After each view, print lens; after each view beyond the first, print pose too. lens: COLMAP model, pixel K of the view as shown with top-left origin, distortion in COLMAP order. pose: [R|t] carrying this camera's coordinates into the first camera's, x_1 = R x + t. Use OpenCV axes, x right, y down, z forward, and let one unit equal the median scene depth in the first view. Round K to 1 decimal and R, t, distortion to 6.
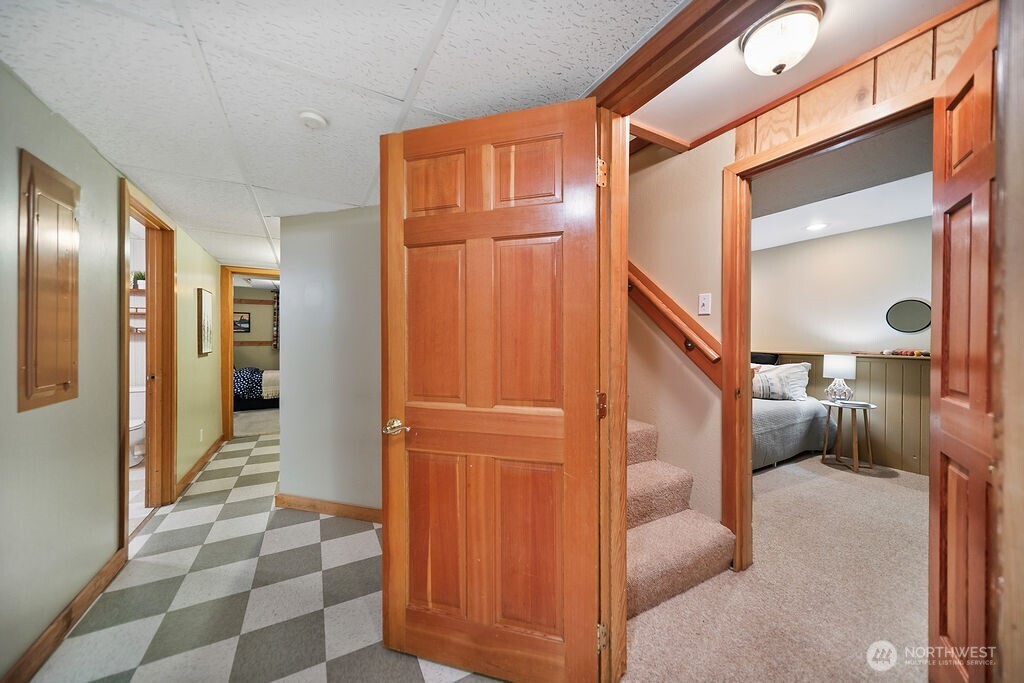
lens RADIAL K [[359.0, 0, 489.8], [0, 359.0, 340.0], [0, 0, 1]] dist [-0.009720, -0.000034]
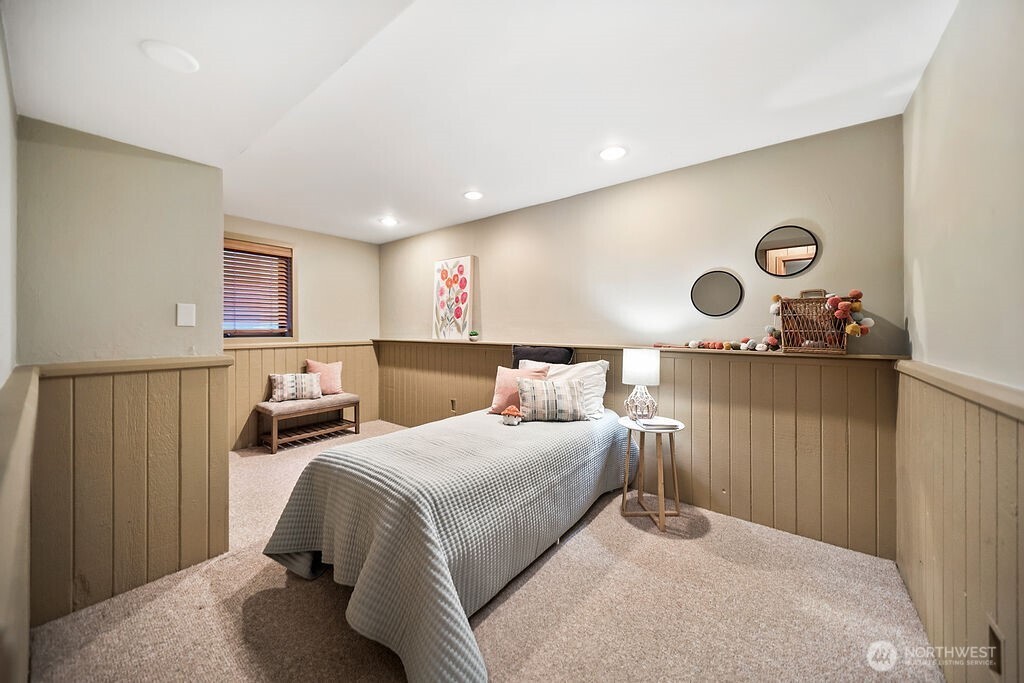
lens RADIAL K [[366.7, 0, 511.8], [0, 366.7, 327.6], [0, 0, 1]] dist [0.002533, 0.000184]
pose [[0.903054, 0.000328, 0.429527, 0.462807], [0.002798, 0.999974, -0.006647, 0.005024], [-0.429518, 0.007204, 0.903030, 0.476122]]
